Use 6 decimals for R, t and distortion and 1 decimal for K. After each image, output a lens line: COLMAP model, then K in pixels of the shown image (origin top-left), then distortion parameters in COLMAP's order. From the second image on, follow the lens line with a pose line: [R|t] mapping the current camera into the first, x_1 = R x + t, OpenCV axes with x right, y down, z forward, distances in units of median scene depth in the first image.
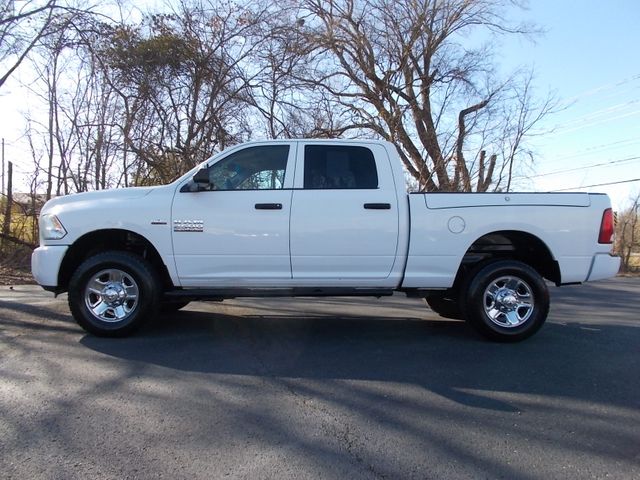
lens RADIAL K [[502.7, 0, 320.0], [0, 502.7, 240.0], [0, 0, 1]] dist [-0.006327, 0.003310]
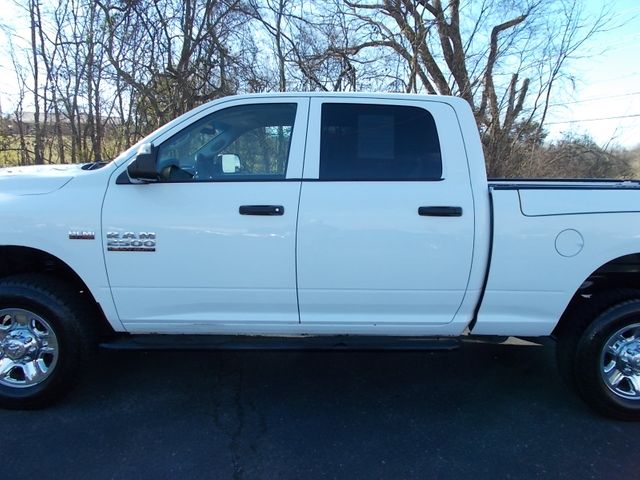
lens RADIAL K [[502.7, 0, 320.0], [0, 502.7, 240.0], [0, 0, 1]] dist [-0.006327, 0.003310]
pose [[0.999758, 0.014502, -0.016569, -0.004370], [-0.011746, 0.987718, 0.155803, -0.026267], [0.018625, -0.155570, 0.987649, 0.082088]]
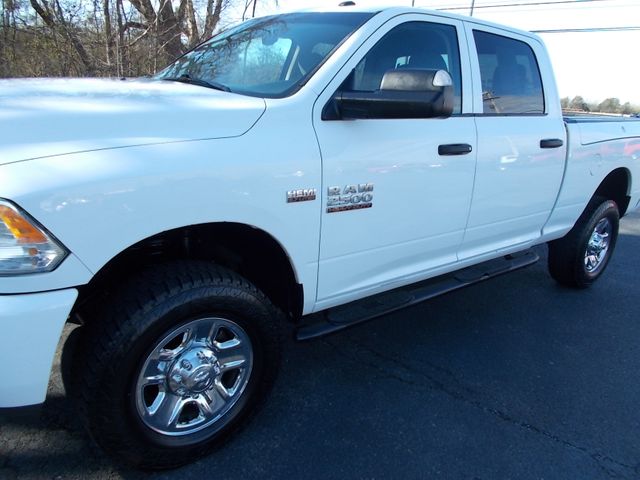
lens RADIAL K [[502.7, 0, 320.0], [0, 502.7, 240.0], [0, 0, 1]] dist [-0.006327, 0.003310]
pose [[0.794387, -0.134100, 0.592424, -0.116426], [-0.061836, 0.952404, 0.298501, -0.026504], [-0.604256, -0.273759, 0.748285, 0.133880]]
